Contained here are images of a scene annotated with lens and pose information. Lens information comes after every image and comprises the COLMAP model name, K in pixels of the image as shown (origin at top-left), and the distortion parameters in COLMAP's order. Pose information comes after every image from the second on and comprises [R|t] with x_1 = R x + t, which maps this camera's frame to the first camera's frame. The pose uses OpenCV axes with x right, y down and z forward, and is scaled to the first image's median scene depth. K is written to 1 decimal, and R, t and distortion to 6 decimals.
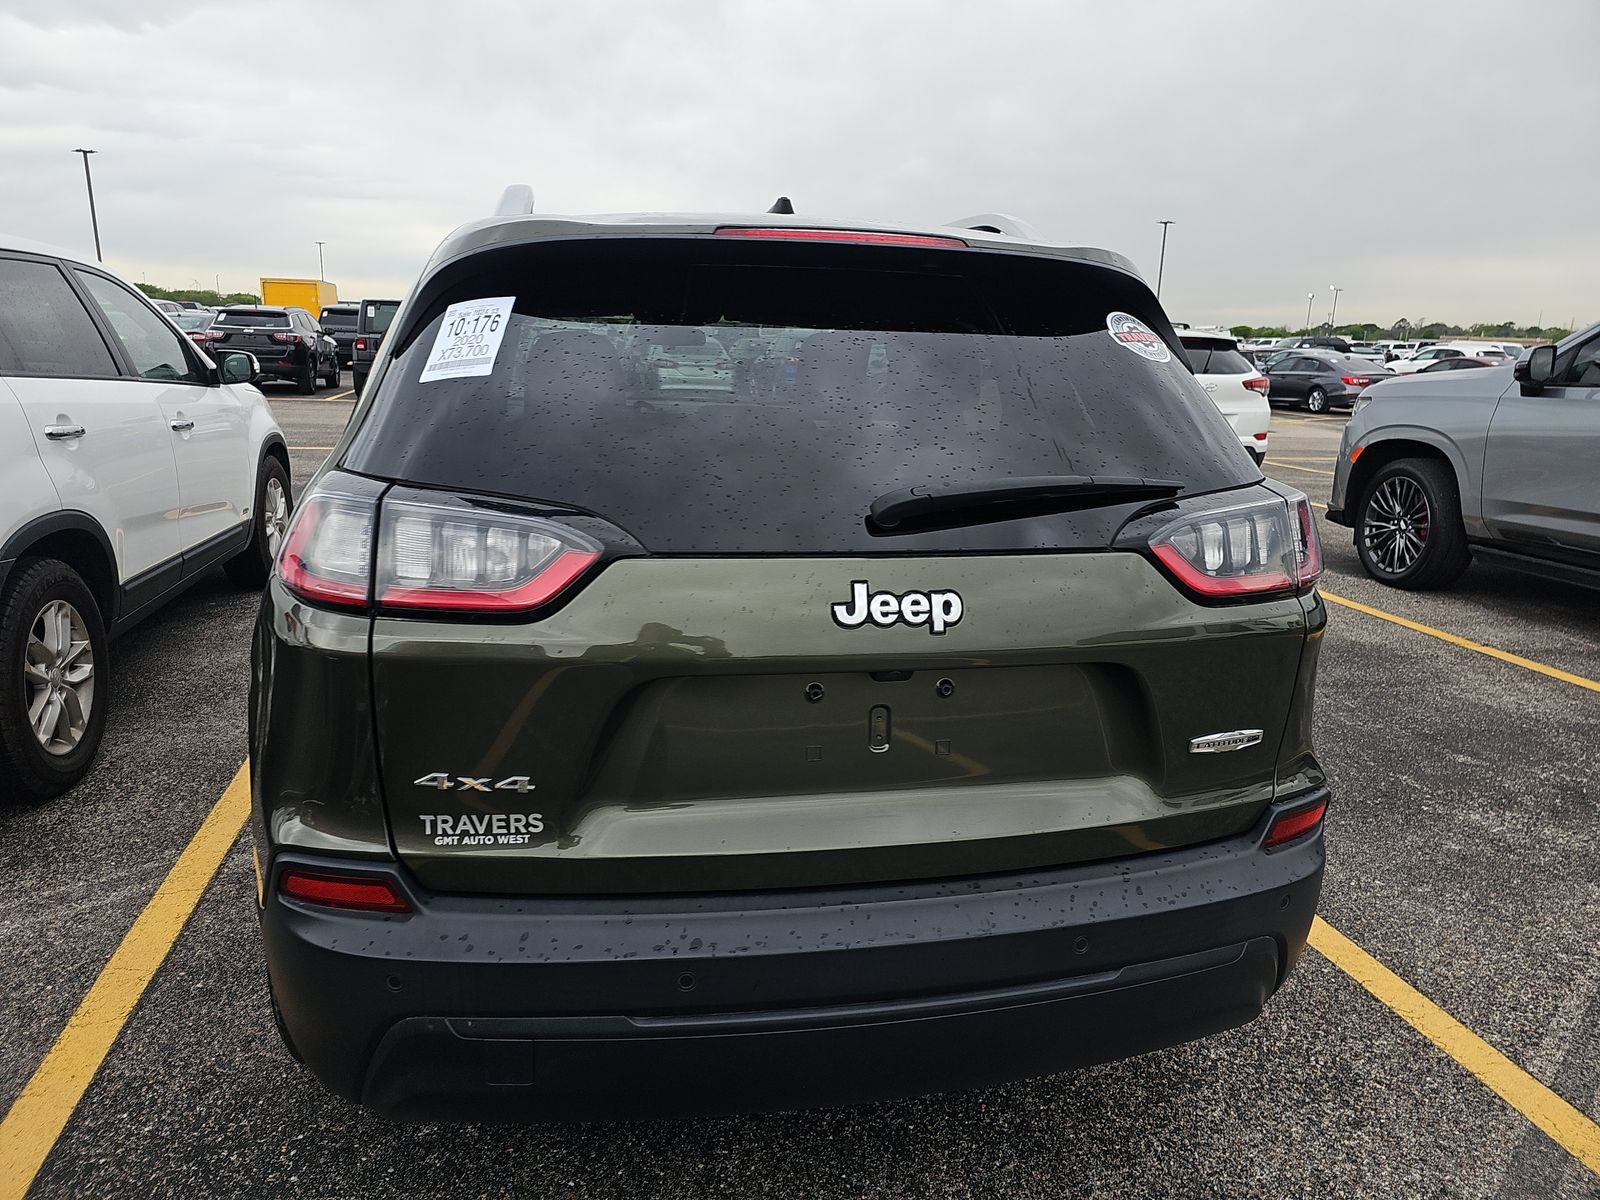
lens RADIAL K [[1078.5, 0, 773.0], [0, 1078.5, 587.5], [0, 0, 1]] dist [0.036176, -0.035864]
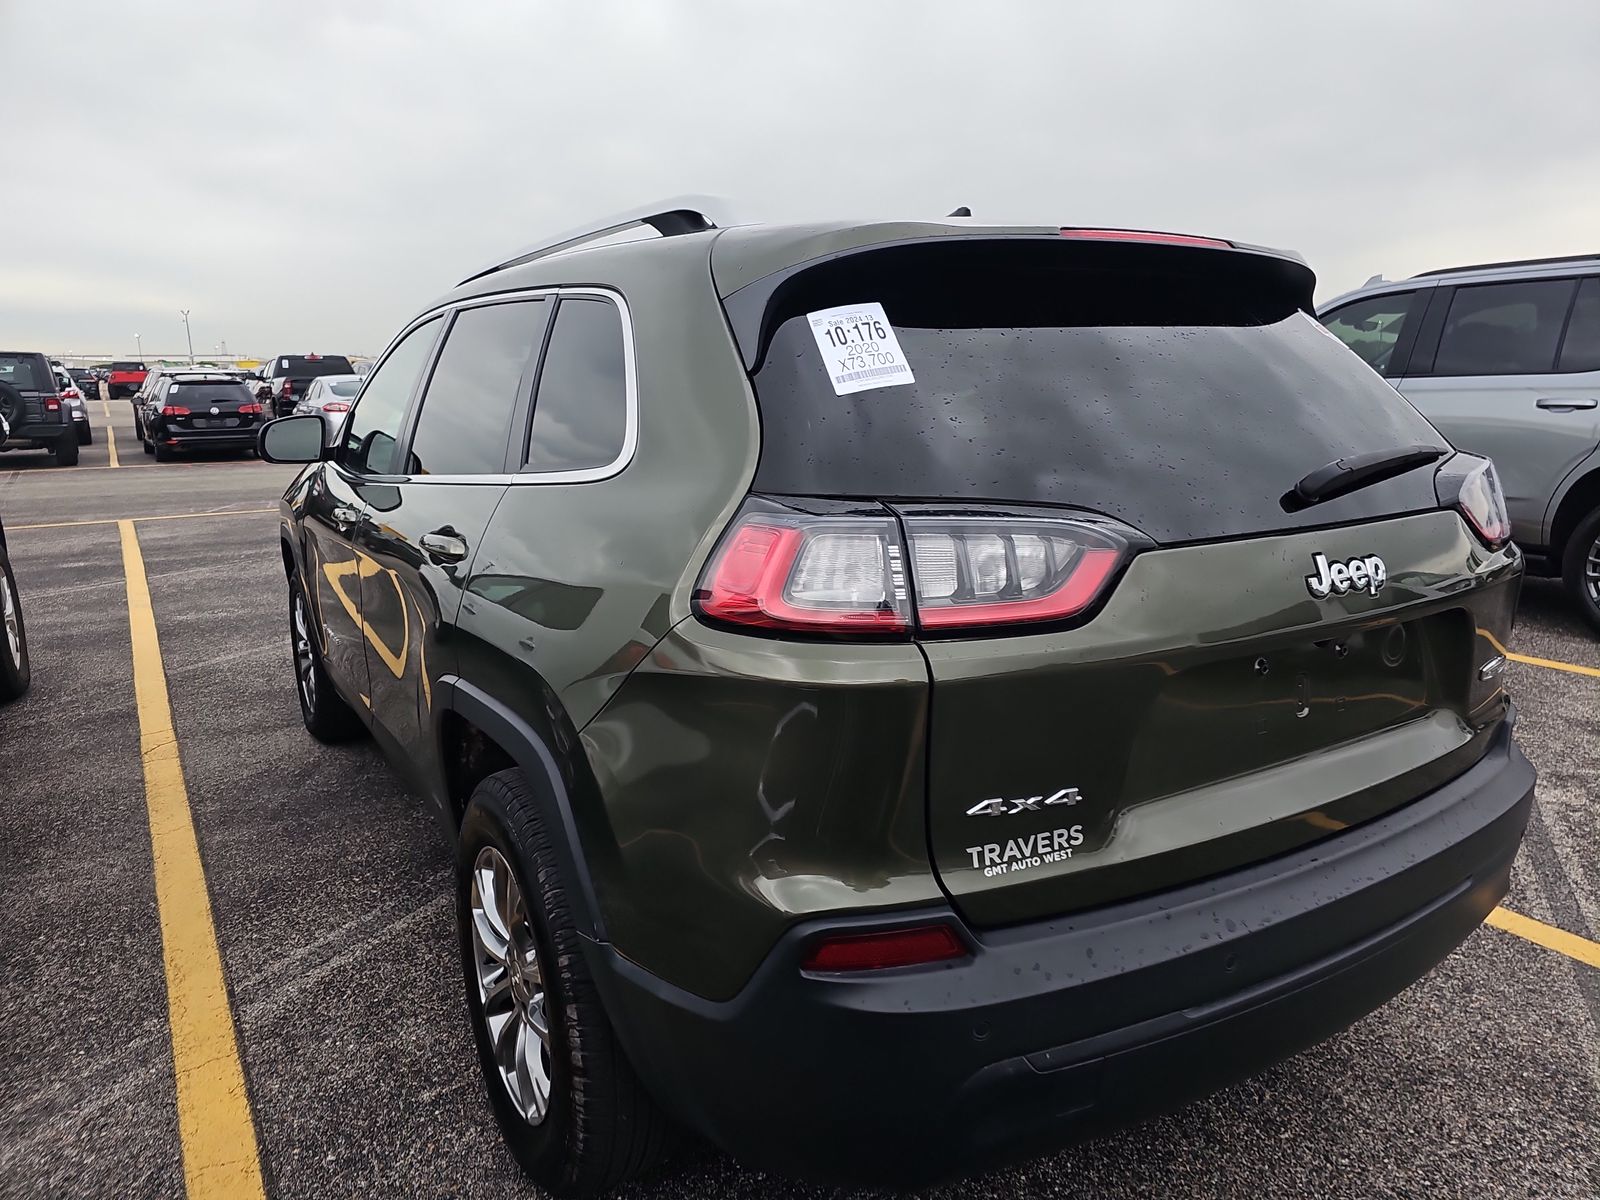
lens RADIAL K [[1078.5, 0, 809.9], [0, 1078.5, 603.0], [0, 0, 1]] dist [0.036176, -0.035864]
pose [[0.937794, -0.113965, 0.327956, -0.735769], [0.119823, 0.992792, 0.002361, -0.019332], [-0.325861, 0.037083, 0.944690, 0.154290]]
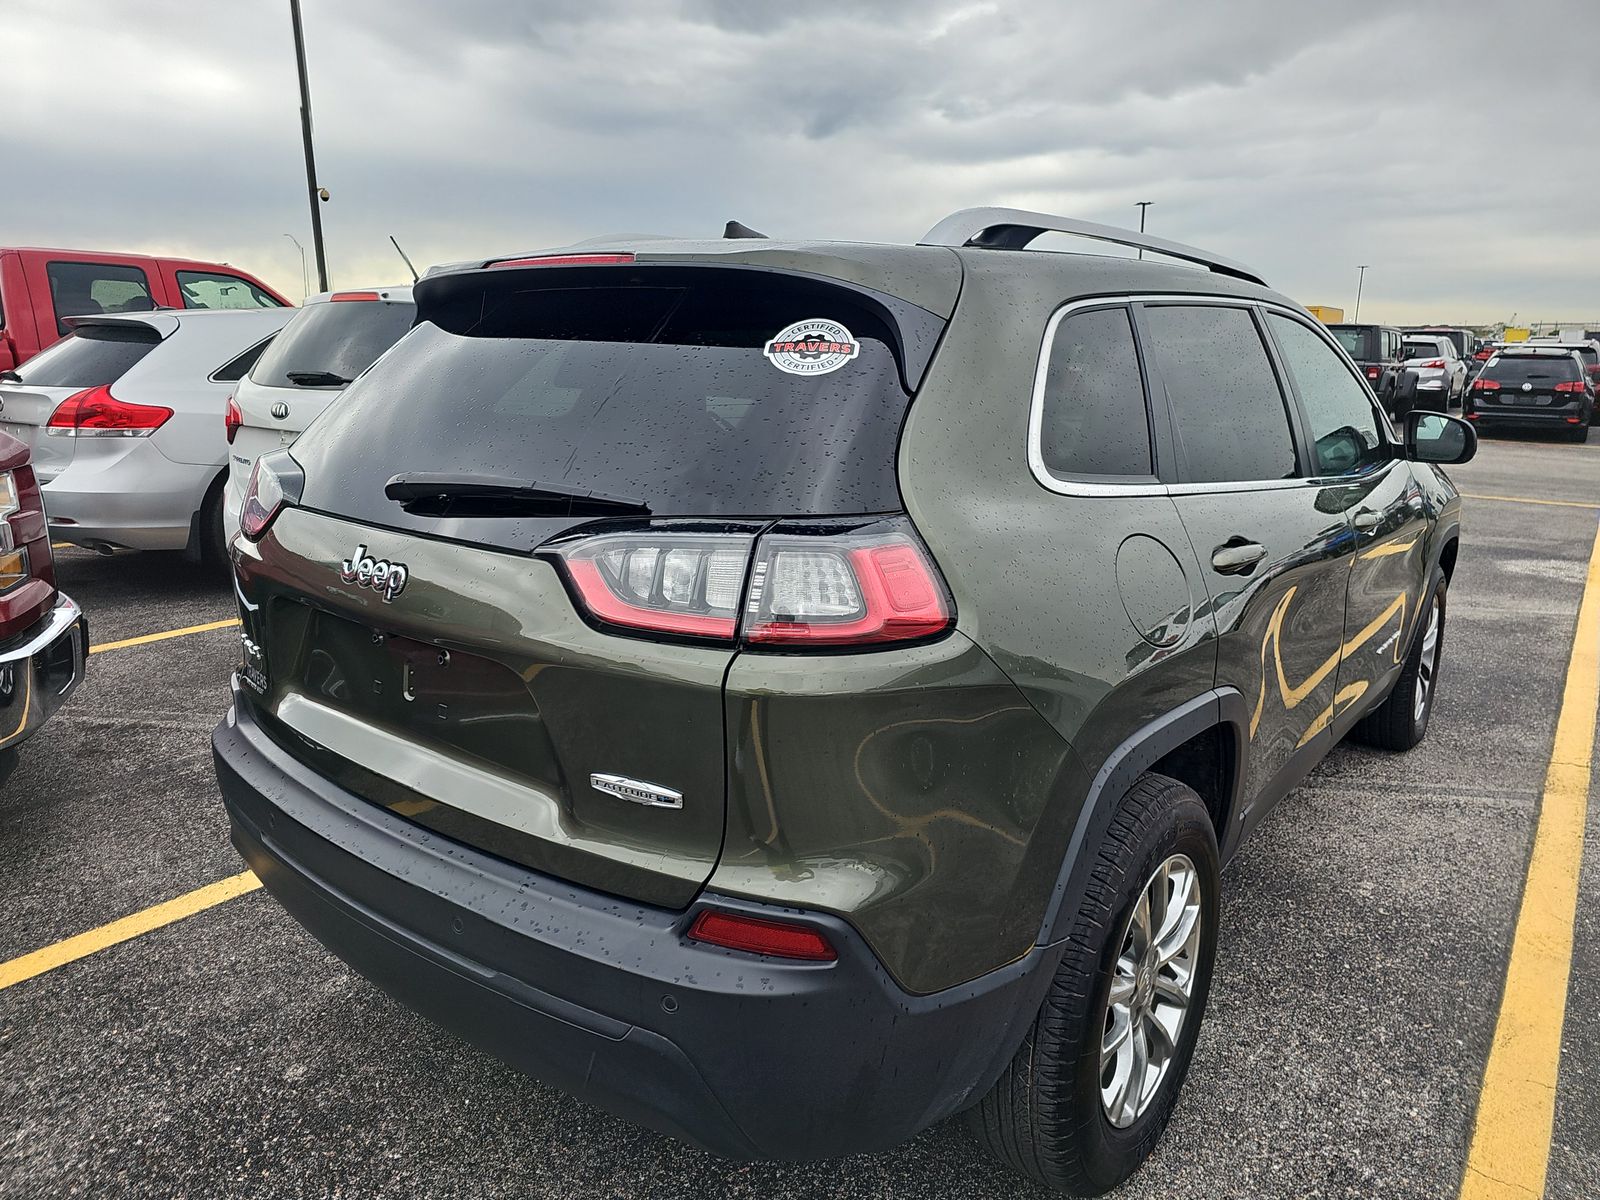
lens RADIAL K [[1078.5, 0, 756.4], [0, 1078.5, 580.3], [0, 0, 1]] dist [0.036176, -0.035864]
pose [[0.622084, 0.148164, -0.768804, 1.348098], [-0.173461, 0.983611, 0.049204, -0.107417], [0.763494, 0.102748, 0.637589, 0.579573]]
